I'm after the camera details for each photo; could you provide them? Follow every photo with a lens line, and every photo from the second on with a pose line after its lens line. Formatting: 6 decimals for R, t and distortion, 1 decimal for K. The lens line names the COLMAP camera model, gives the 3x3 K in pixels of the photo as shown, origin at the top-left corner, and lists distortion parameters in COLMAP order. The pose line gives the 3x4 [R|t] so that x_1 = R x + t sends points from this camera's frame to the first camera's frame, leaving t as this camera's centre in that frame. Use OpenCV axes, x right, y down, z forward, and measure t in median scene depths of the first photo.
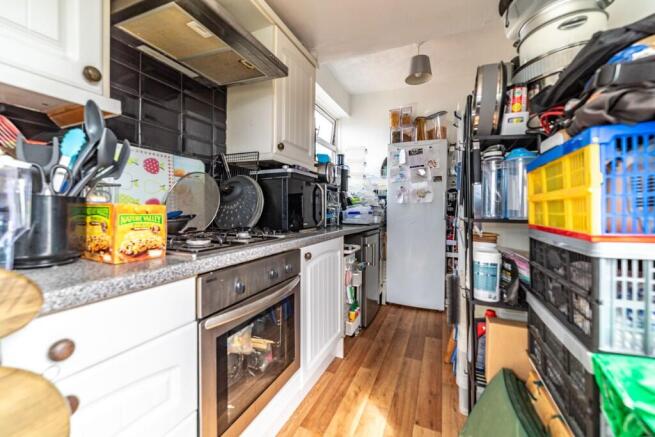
lens RADIAL K [[269.3, 0, 328.1], [0, 269.3, 206.7], [0, 0, 1]] dist [-0.001813, -0.000641]
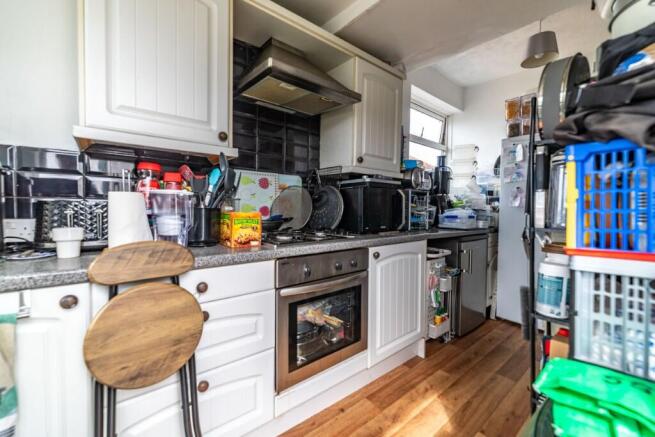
lens RADIAL K [[269.3, 0, 328.1], [0, 269.3, 206.7], [0, 0, 1]] dist [-0.001813, -0.000641]
pose [[0.908108, 0.001136, -0.418734, 0.228012], [-0.002731, 0.999991, -0.003208, -0.020279], [0.418727, 0.004057, 0.908103, -0.140373]]
